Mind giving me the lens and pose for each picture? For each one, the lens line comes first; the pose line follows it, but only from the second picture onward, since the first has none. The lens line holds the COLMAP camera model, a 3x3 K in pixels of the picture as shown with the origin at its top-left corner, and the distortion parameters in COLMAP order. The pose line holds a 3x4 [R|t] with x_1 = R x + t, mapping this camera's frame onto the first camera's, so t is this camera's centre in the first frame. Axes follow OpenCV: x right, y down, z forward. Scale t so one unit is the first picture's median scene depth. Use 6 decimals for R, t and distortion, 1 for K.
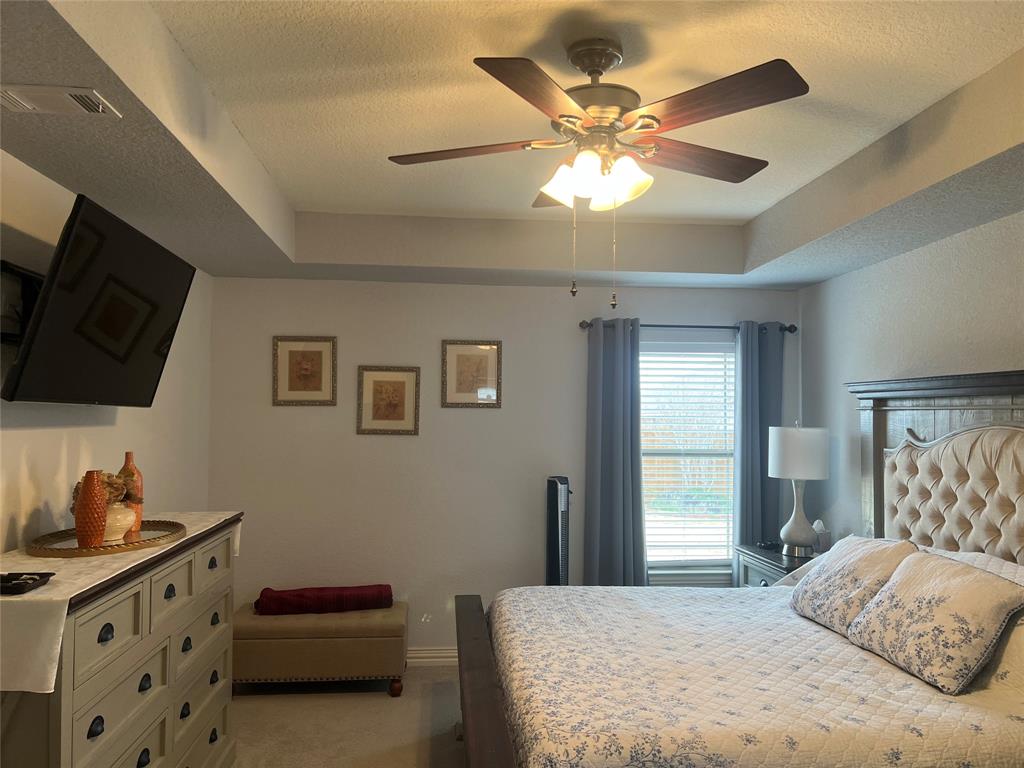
lens RADIAL K [[785.0, 0, 506.8], [0, 785.0, 382.7], [0, 0, 1]] dist [0.057086, -0.065827]
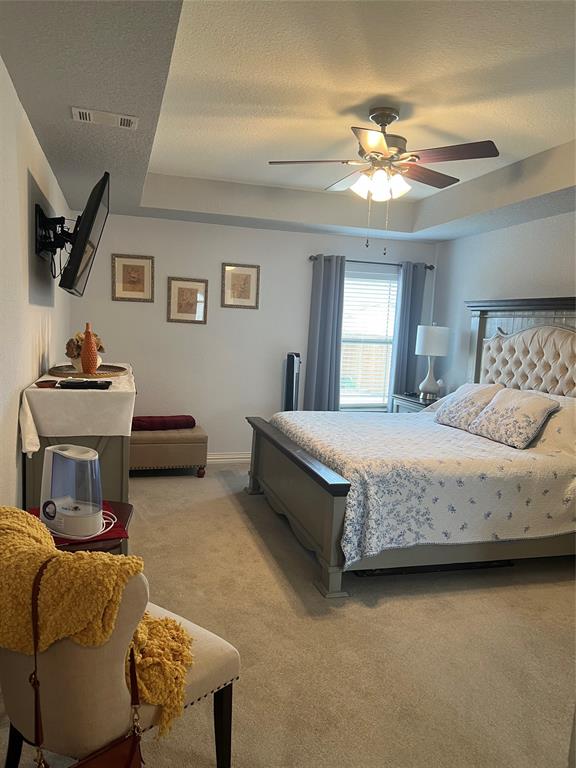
lens RADIAL K [[588.8, 0, 288.9], [0, 588.8, 386.4], [0, 0, 1]] dist [0.057086, -0.065827]
pose [[0.980561, 0.014968, 0.195641, -0.201130], [-0.044438, 0.988119, 0.147127, 0.010667], [-0.191114, -0.152961, 0.969576, -0.220205]]
